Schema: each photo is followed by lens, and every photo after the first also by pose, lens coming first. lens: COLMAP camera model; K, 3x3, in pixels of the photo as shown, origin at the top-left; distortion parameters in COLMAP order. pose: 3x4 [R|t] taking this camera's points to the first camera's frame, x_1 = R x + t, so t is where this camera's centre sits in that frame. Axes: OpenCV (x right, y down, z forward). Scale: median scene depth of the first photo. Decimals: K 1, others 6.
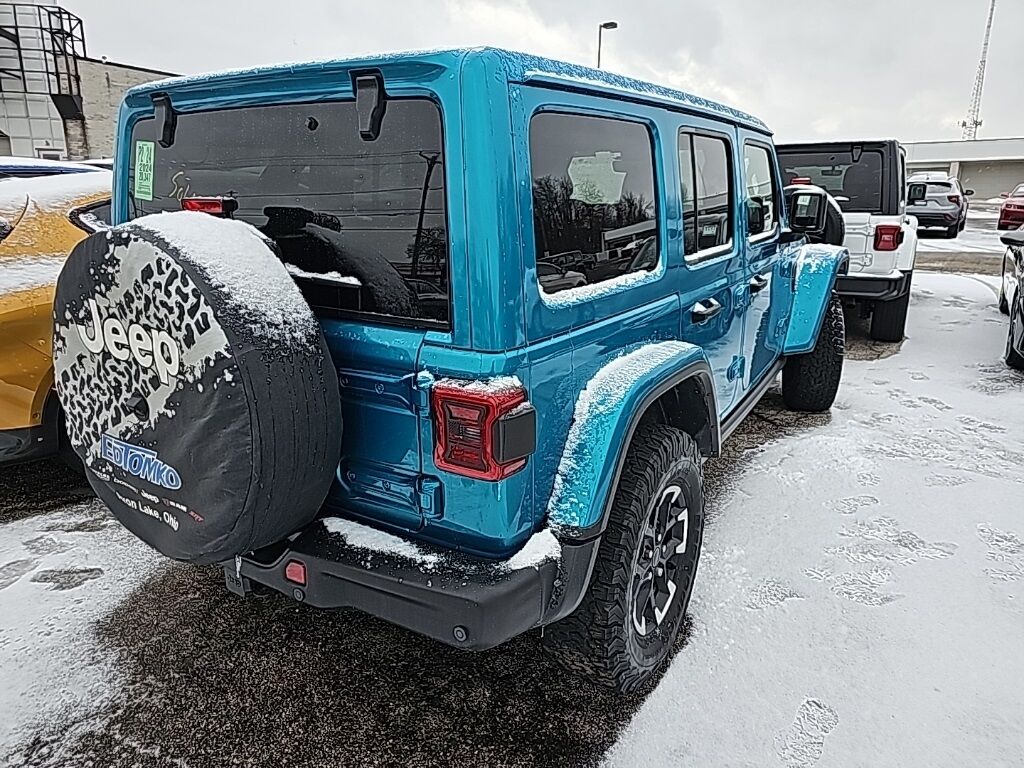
lens RADIAL K [[694.5, 0, 512.0], [0, 694.5, 384.0], [0, 0, 1]] dist [0.053271, -0.039350]
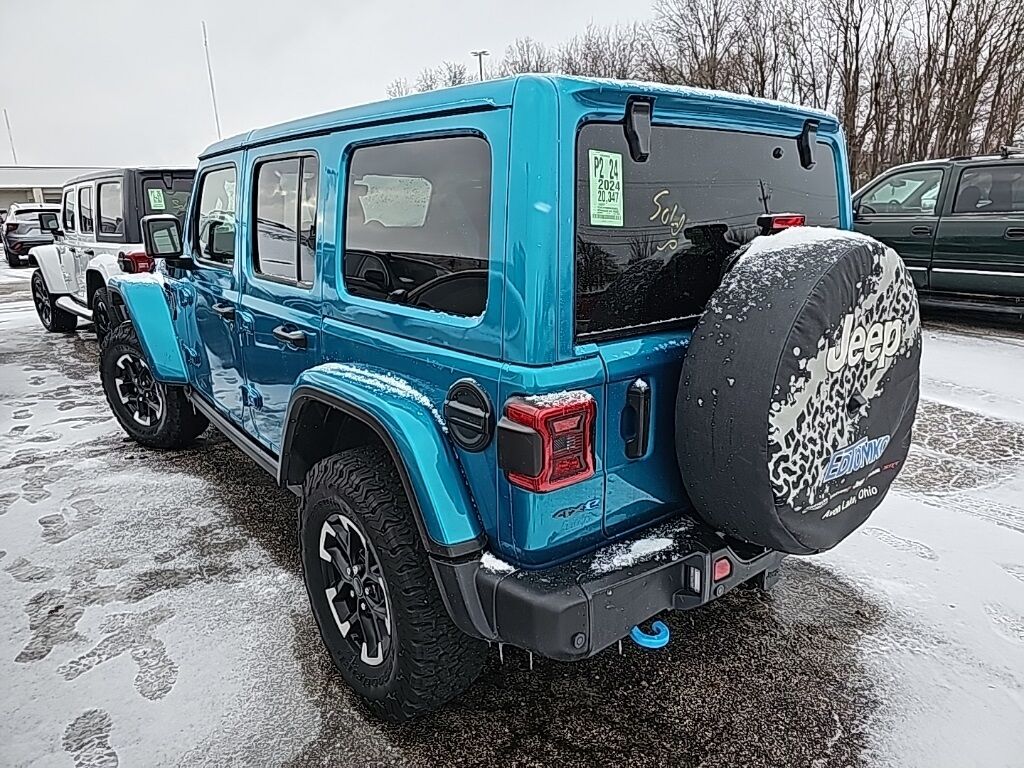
lens RADIAL K [[694.5, 0, 512.0], [0, 694.5, 384.0], [0, 0, 1]] dist [0.053271, -0.039350]
pose [[0.269205, -0.240758, 0.932504, -1.647344], [0.276461, 0.946817, 0.164642, -0.317272], [-0.922550, 0.213479, 0.321448, 1.114436]]
